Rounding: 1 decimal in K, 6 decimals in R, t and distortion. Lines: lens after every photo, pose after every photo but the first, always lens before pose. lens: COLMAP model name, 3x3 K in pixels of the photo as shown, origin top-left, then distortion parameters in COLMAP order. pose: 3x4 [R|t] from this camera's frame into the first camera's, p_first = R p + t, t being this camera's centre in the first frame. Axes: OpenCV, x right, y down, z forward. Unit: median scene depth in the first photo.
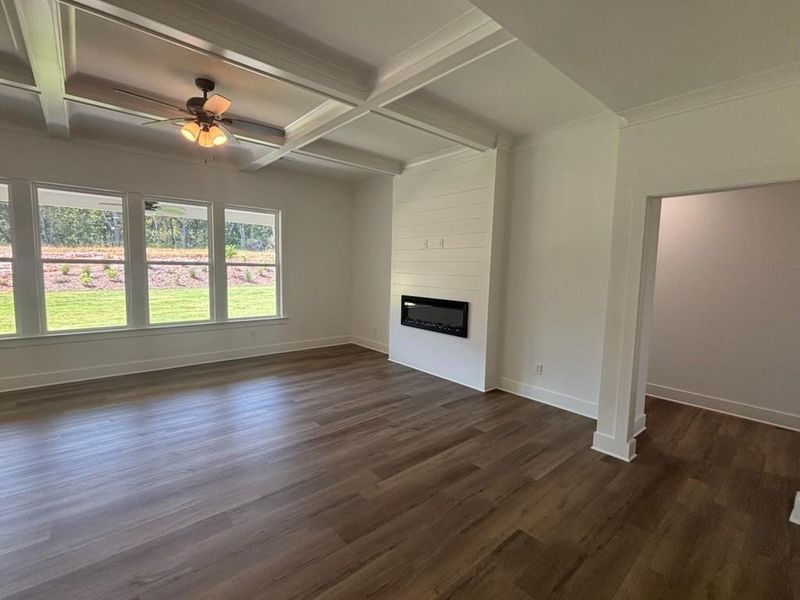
lens RADIAL K [[366.9, 0, 398.9], [0, 366.9, 299.4], [0, 0, 1]] dist [0.001581, -0.001306]
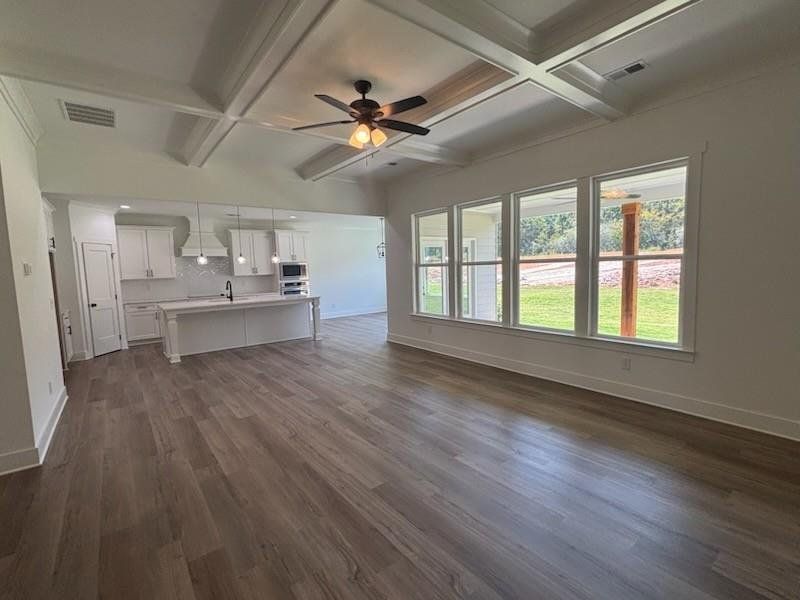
lens RADIAL K [[366.9, 0, 403.4], [0, 366.9, 299.1], [0, 0, 1]] dist [0.001581, -0.001306]
pose [[-0.042492, 0.067533, -0.996812, 0.421906], [-0.068003, 0.995204, 0.070323, -0.065162], [0.996780, 0.070774, -0.037695, 0.974255]]
